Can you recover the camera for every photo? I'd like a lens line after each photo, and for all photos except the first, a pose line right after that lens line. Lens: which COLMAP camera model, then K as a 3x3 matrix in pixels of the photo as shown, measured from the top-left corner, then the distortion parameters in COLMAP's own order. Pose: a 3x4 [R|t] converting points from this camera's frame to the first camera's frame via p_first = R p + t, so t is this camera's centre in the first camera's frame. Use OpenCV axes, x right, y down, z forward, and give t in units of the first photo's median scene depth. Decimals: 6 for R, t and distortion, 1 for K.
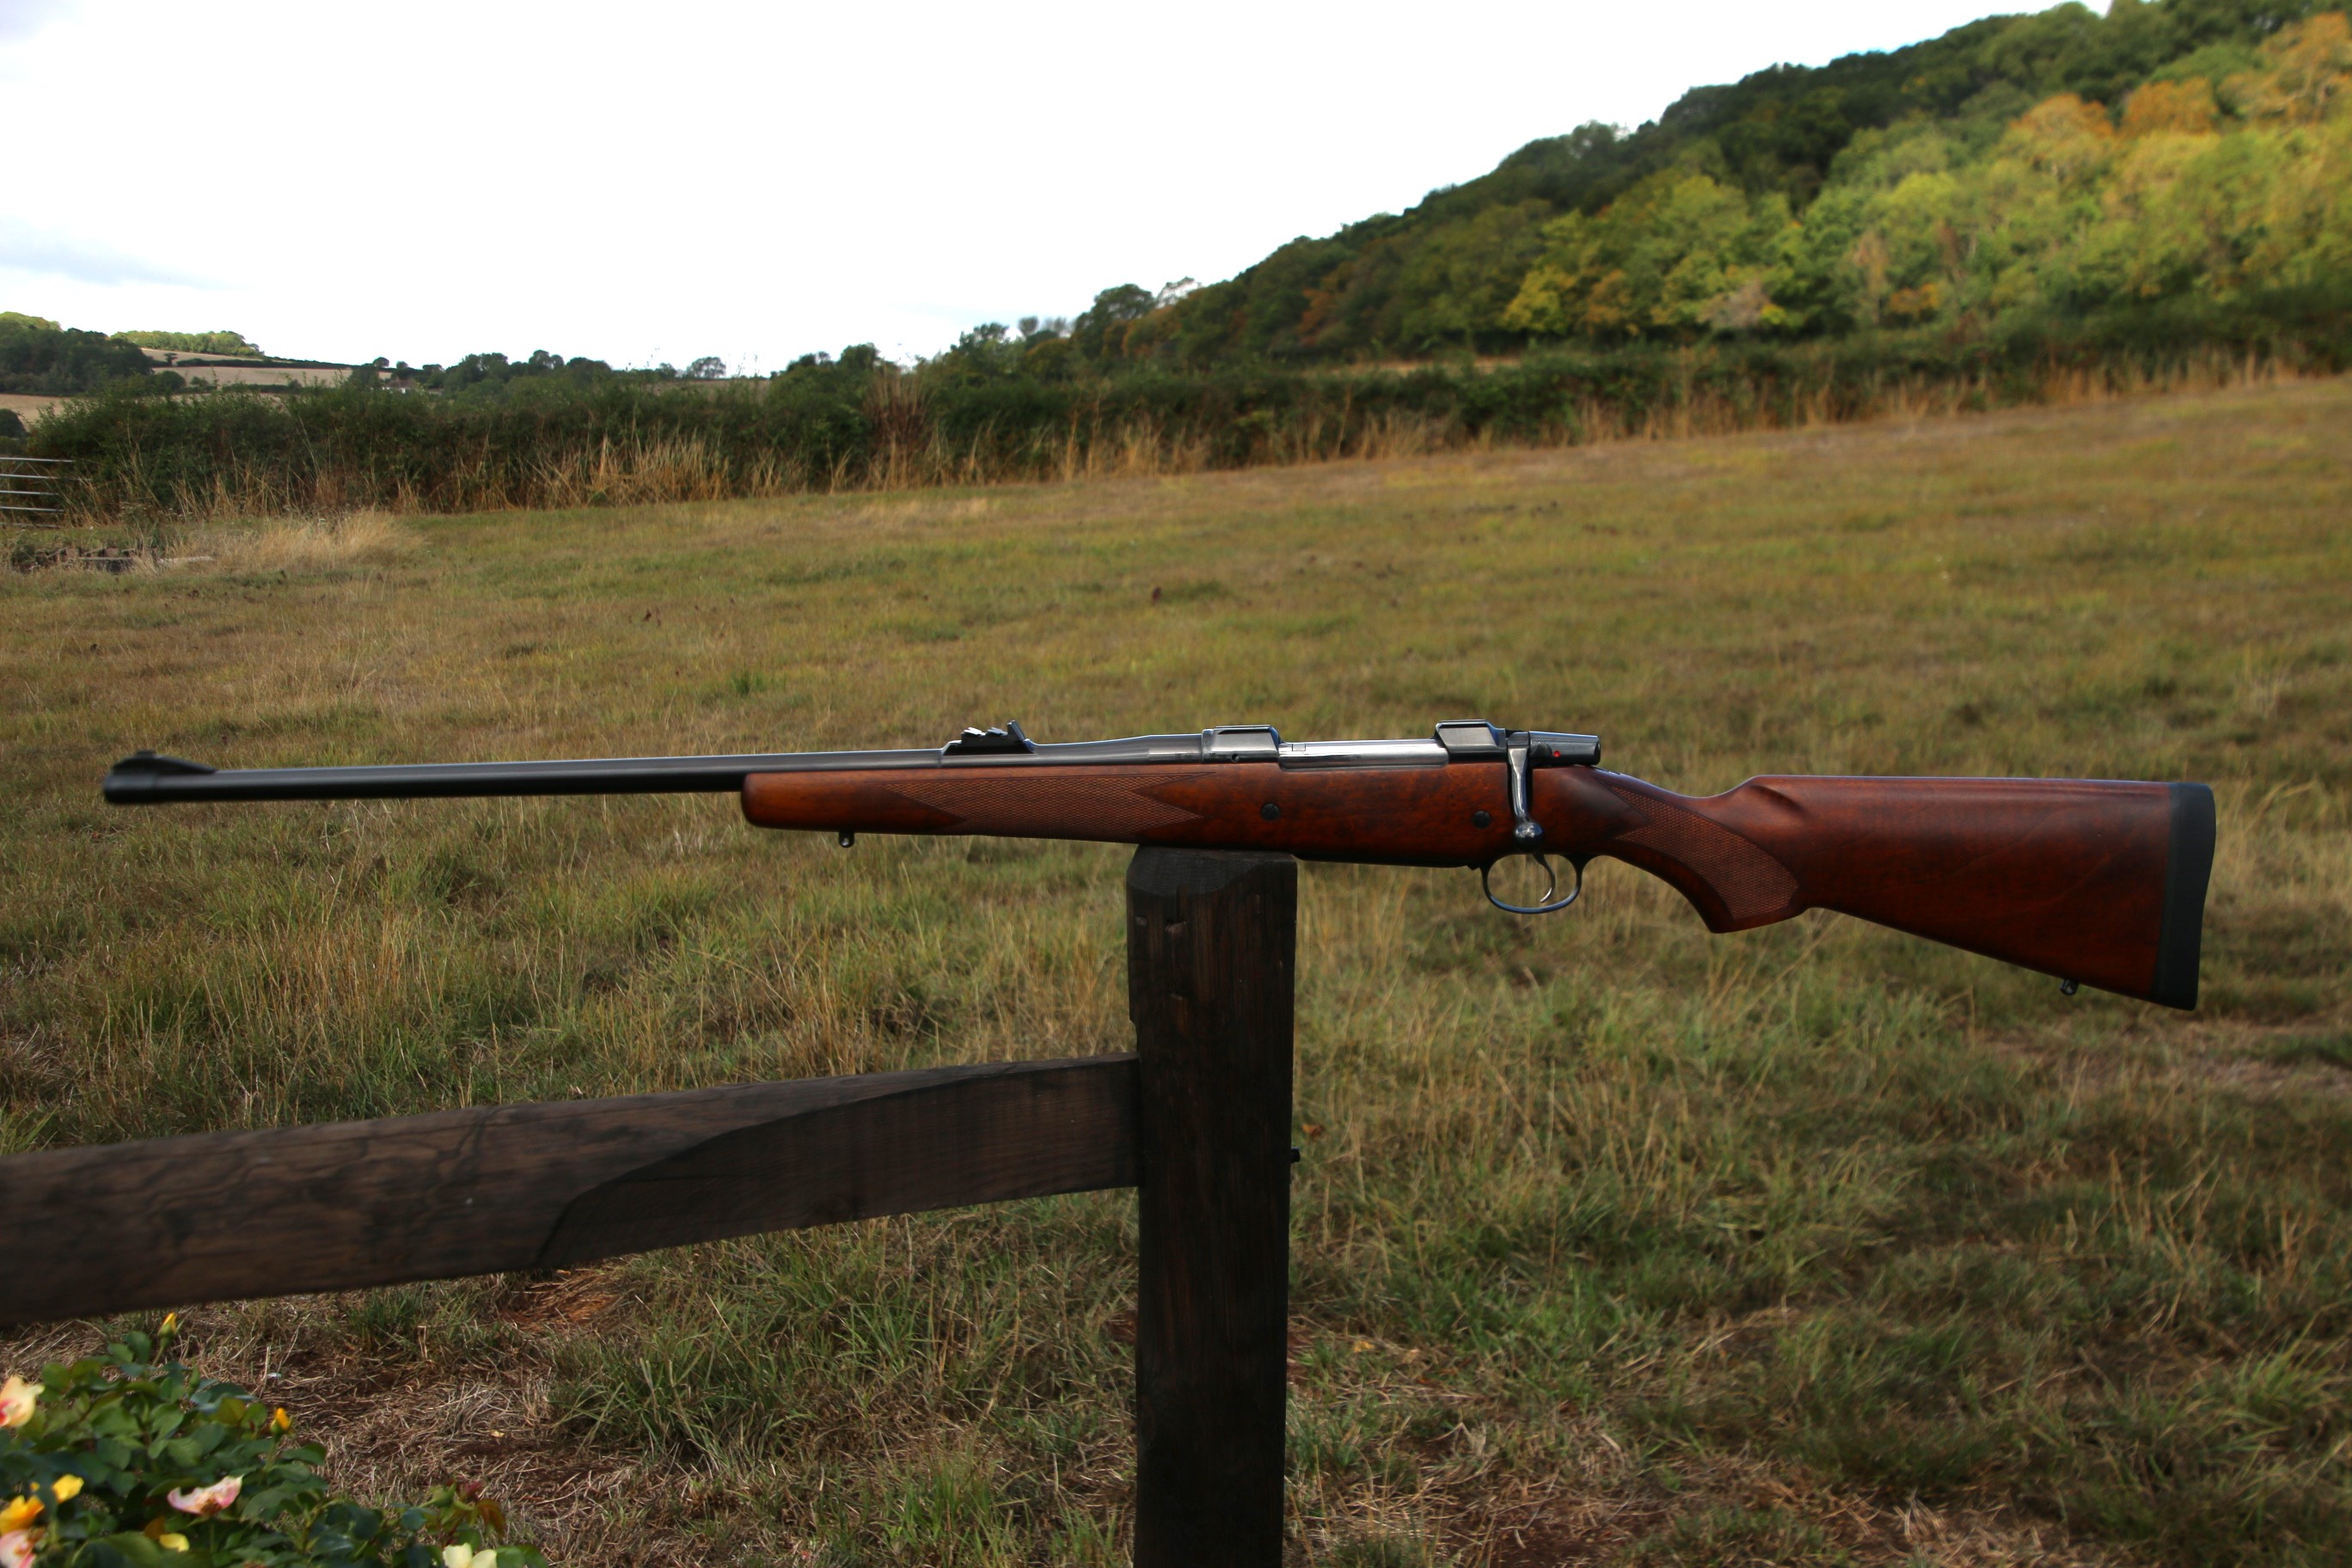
lens RADIAL K [[2932.7, 0, 1293.9], [0, 2932.7, 887.9], [0, 0, 1]] dist [0.157052, 0.000000]
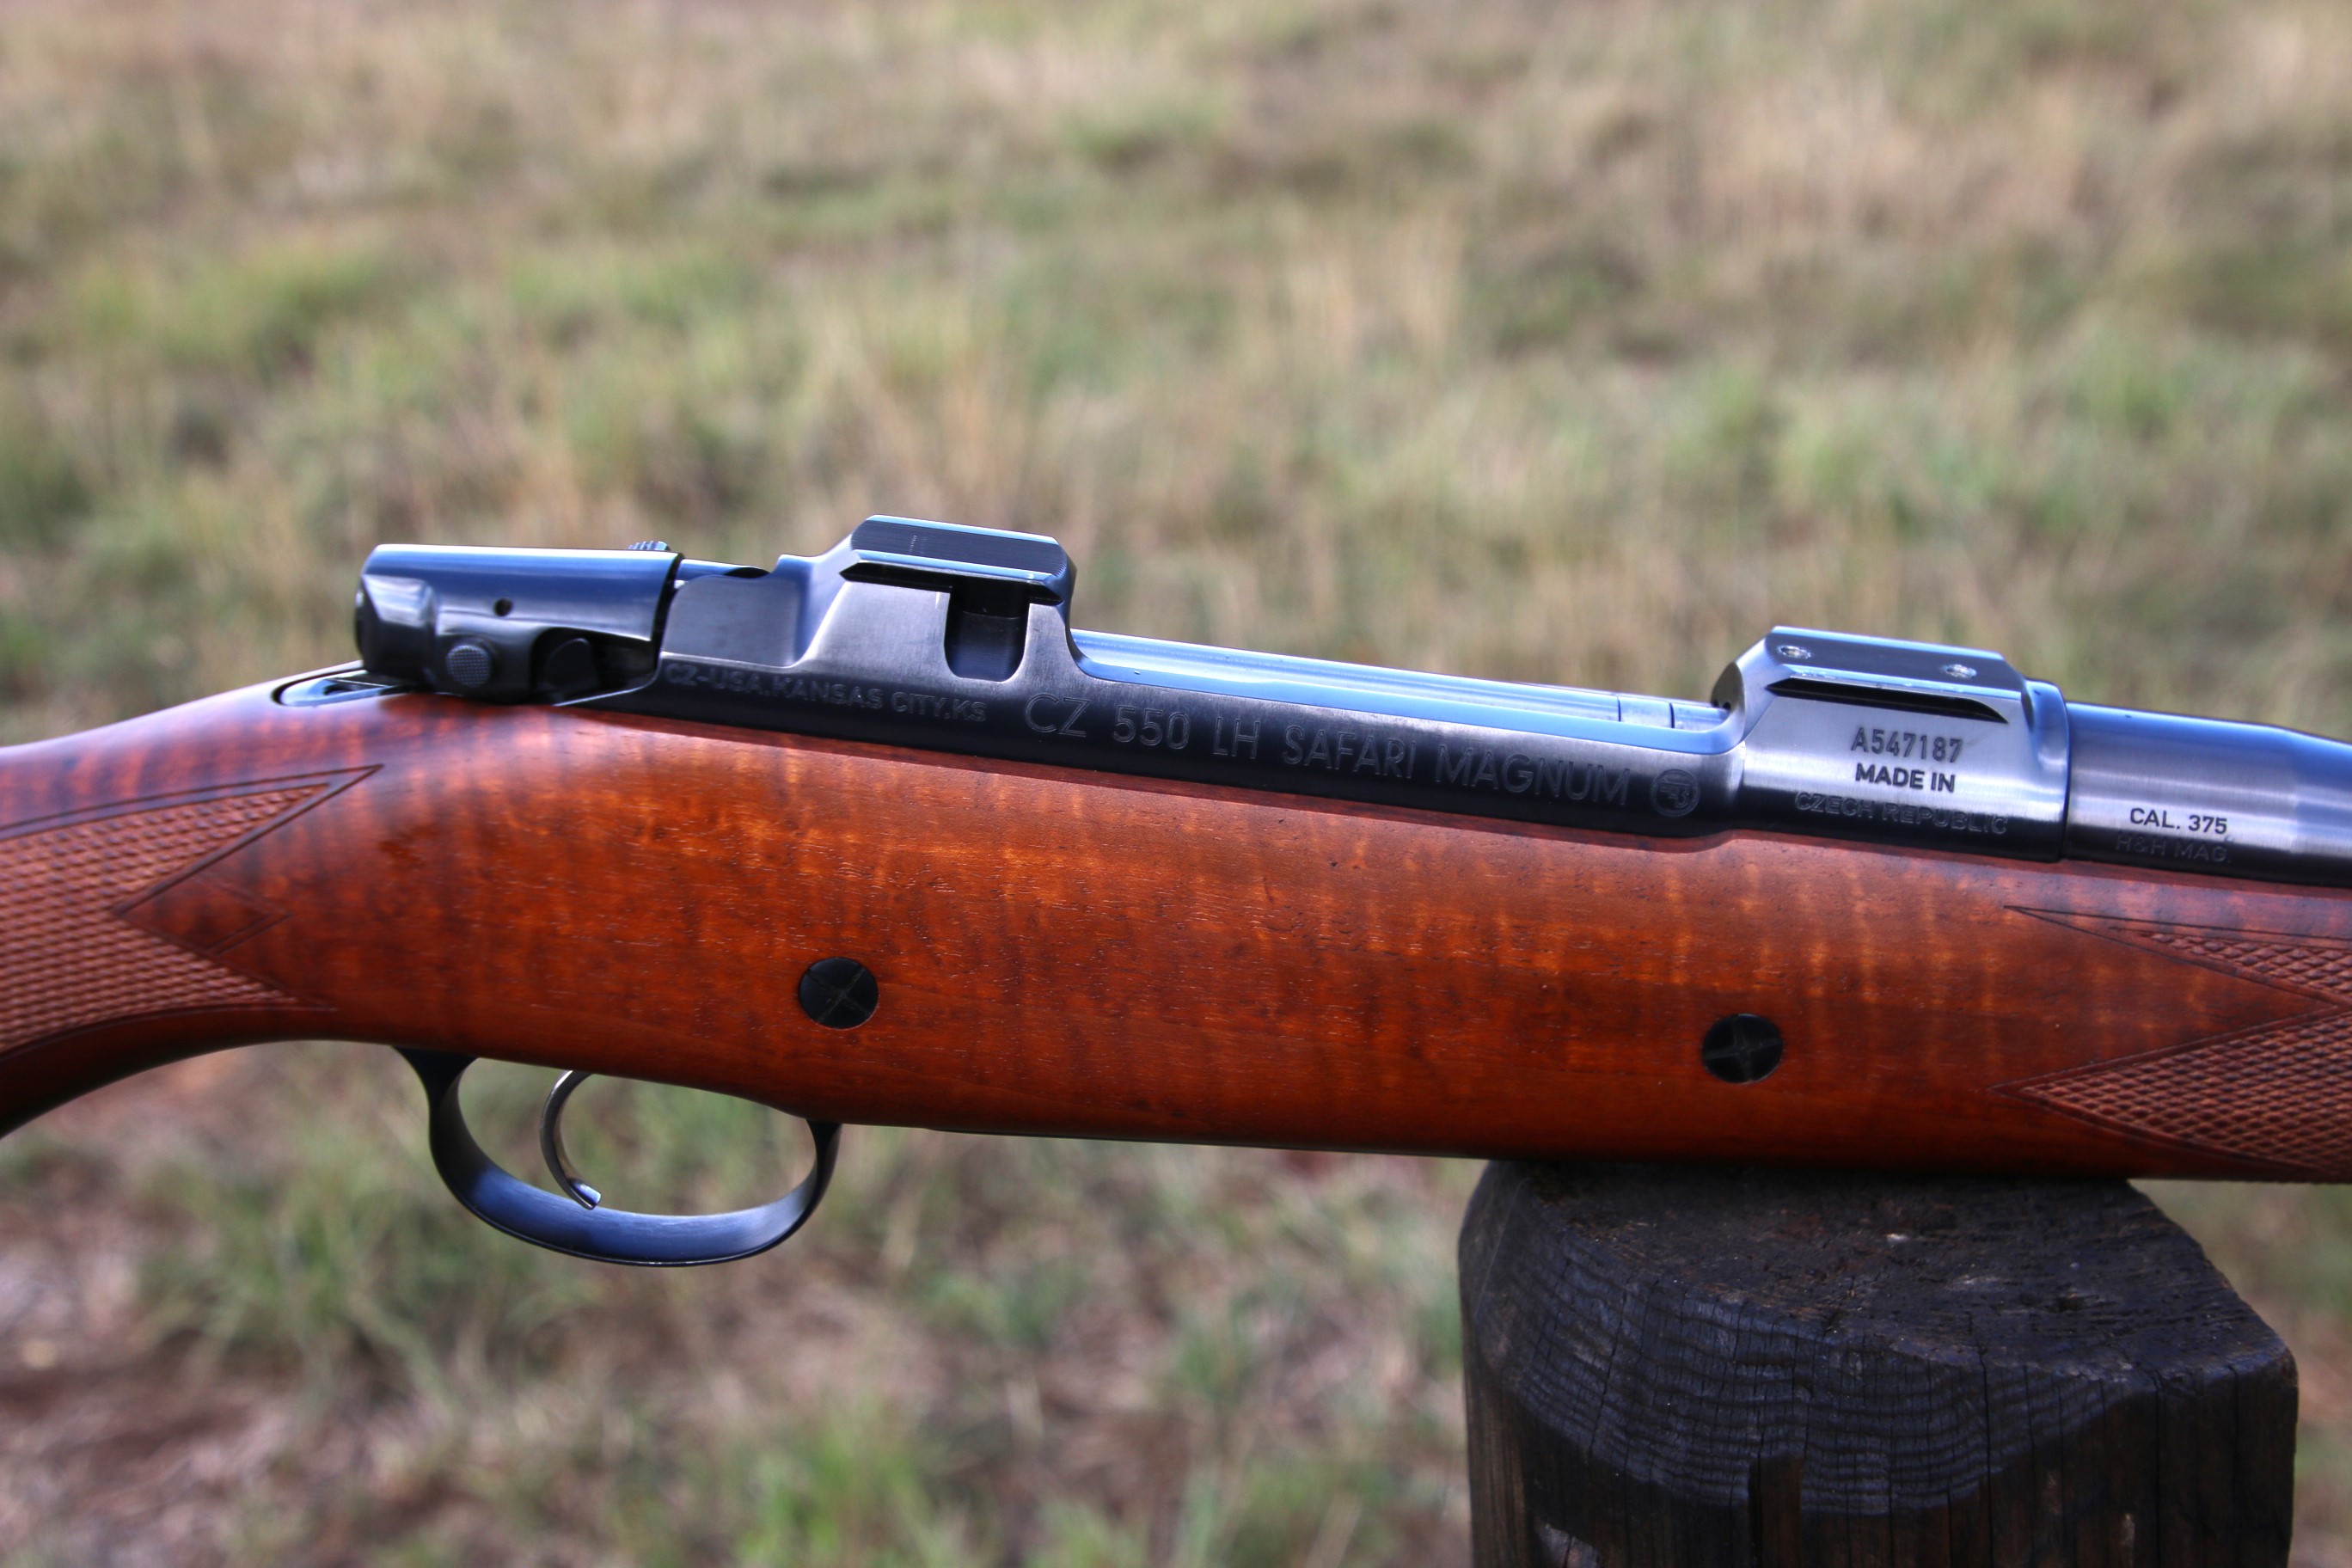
lens RADIAL K [[3529.7, 0, 1285.5], [0, 3529.7, 879.4], [0, 0, 1]] dist [0.216293, 0.000000]
pose [[0.998040, -0.059636, 0.018981, -0.029875], [0.054126, 0.974766, 0.216566, -0.040631], [-0.031417, -0.215114, 0.976083, 0.282612]]
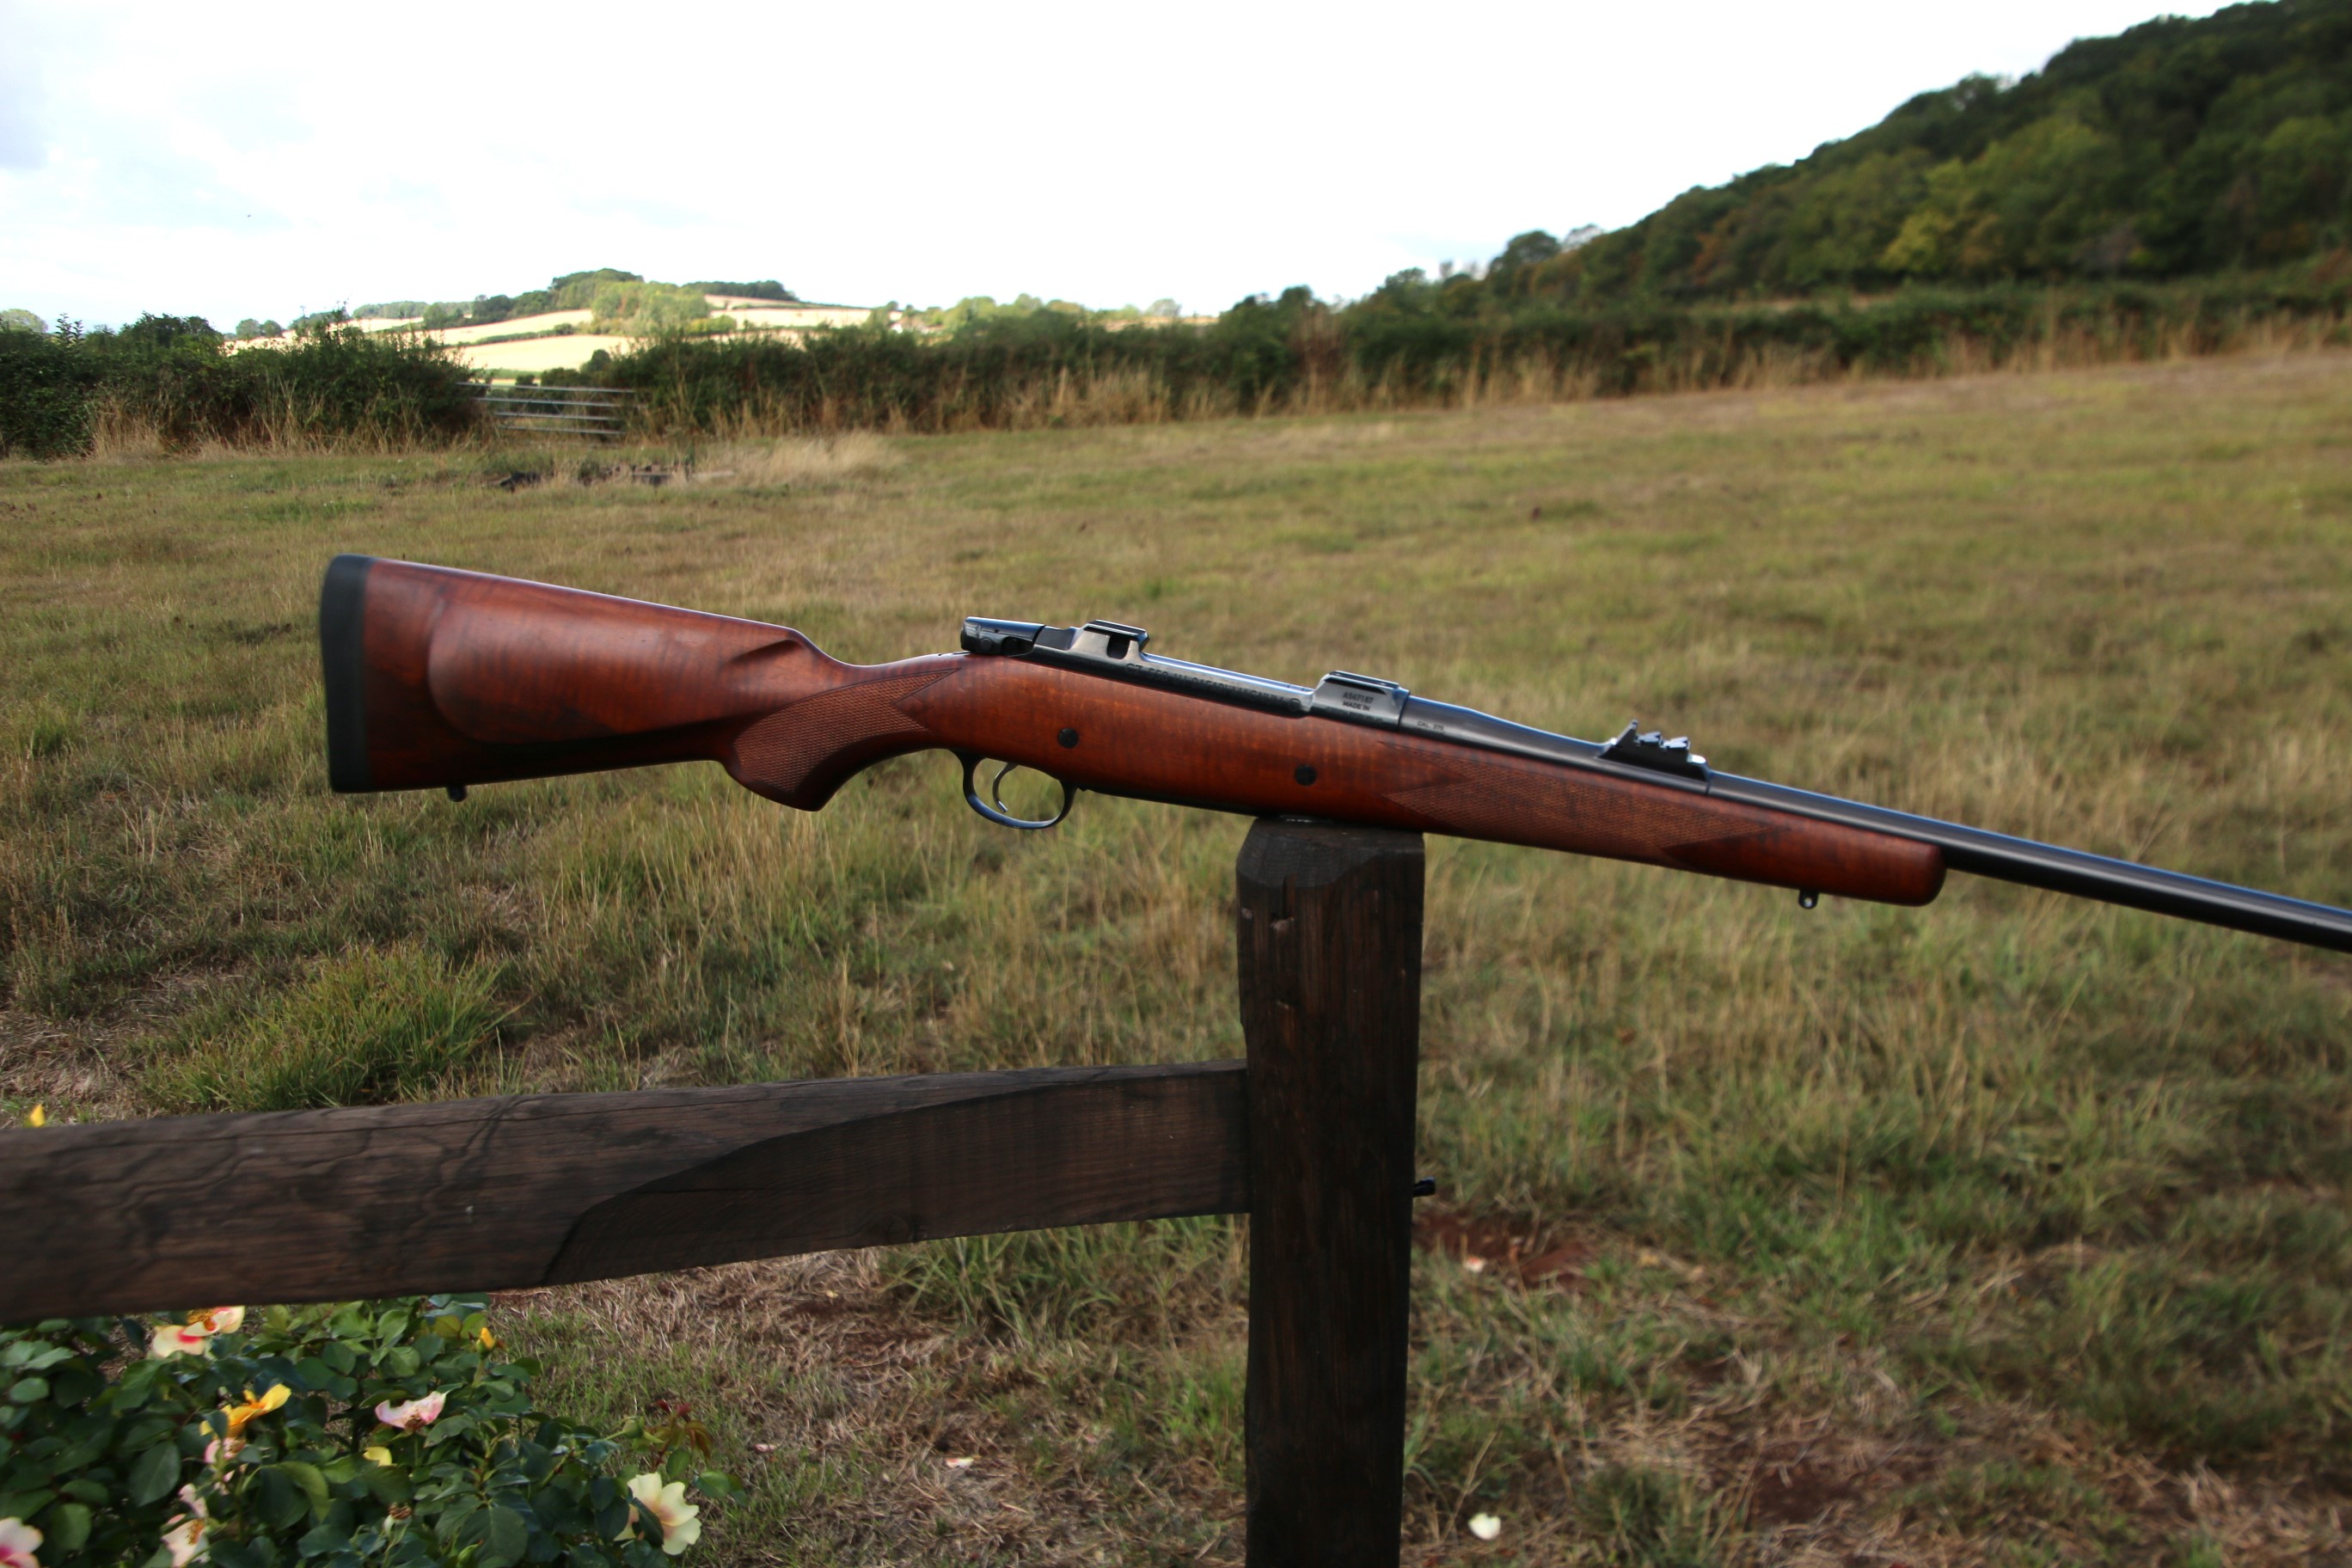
lens RADIAL K [[2540.7, 0, 1301.8], [0, 2540.7, 883.1], [0, 0, 1]] dist [0.084091, 0.000000]
pose [[0.988333, 0.036361, -0.147907, 0.028149], [-0.029494, 0.998394, 0.048364, -0.012997], [0.149428, -0.043437, 0.987818, 0.104825]]
